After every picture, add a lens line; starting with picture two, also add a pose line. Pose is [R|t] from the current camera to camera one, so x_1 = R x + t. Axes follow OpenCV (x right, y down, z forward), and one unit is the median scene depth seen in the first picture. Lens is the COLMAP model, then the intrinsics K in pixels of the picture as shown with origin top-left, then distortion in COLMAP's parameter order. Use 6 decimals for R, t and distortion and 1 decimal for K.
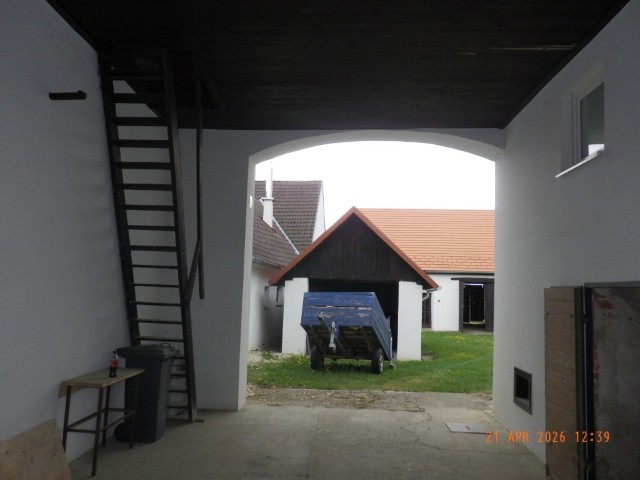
lens RADIAL K [[538.5, 0, 320.0], [0, 538.5, 240.0], [0, 0, 1]] dist [-0.005960, -0.003295]
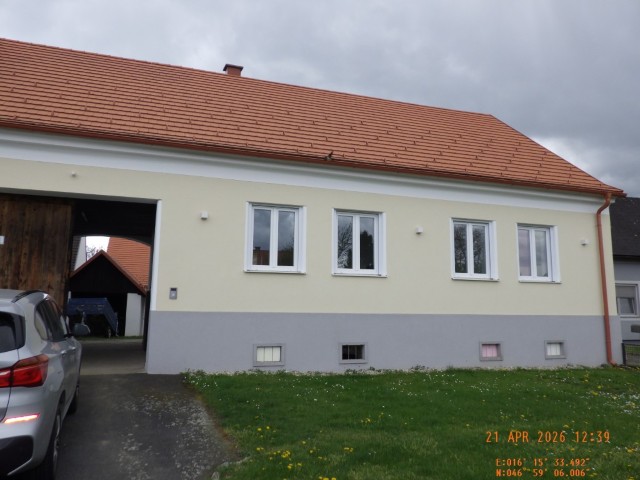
lens RADIAL K [[538.5, 0, 320.0], [0, 538.5, 240.0], [0, 0, 1]] dist [-0.005960, -0.003295]
pose [[0.917248, 0.027562, 0.397361, 0.026300], [-0.015984, 0.999346, -0.032422, -0.068493], [-0.397995, 0.023388, 0.917089, -1.180273]]
